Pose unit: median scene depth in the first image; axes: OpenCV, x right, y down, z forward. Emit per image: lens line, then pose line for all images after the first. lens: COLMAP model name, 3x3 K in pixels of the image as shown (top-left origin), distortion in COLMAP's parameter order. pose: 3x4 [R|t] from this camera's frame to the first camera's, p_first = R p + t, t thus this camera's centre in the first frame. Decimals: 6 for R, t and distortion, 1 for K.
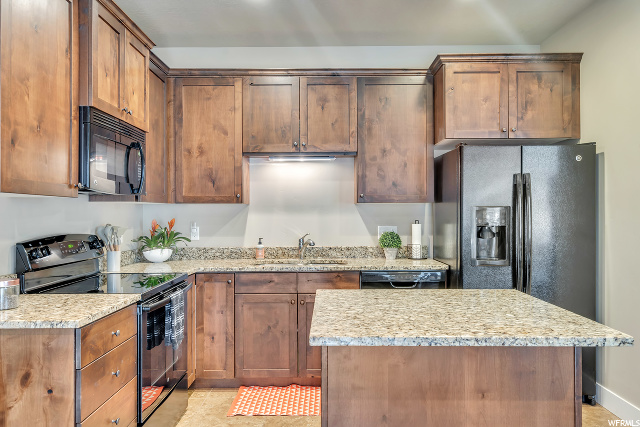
lens RADIAL K [[464.7, 0, 338.4], [0, 464.7, 209.7], [0, 0, 1]] dist [0.014201, -0.001163]
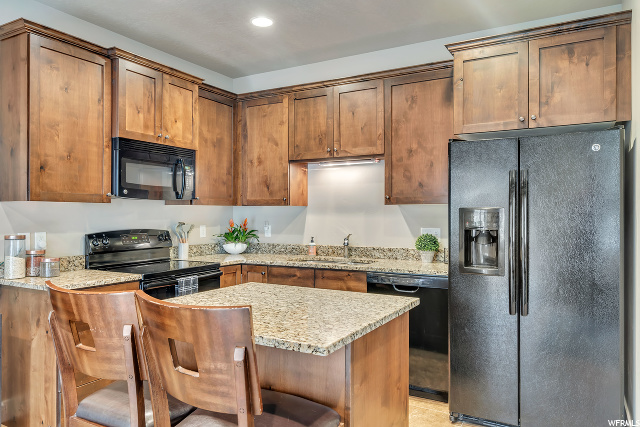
lens RADIAL K [[464.7, 0, 331.6], [0, 464.7, 213.6], [0, 0, 1]] dist [0.014201, -0.001163]
pose [[0.869059, 0.003846, -0.494694, 0.445551], [0.000988, 0.999954, 0.009509, -0.004559], [0.494708, -0.008753, 0.869015, 0.068618]]
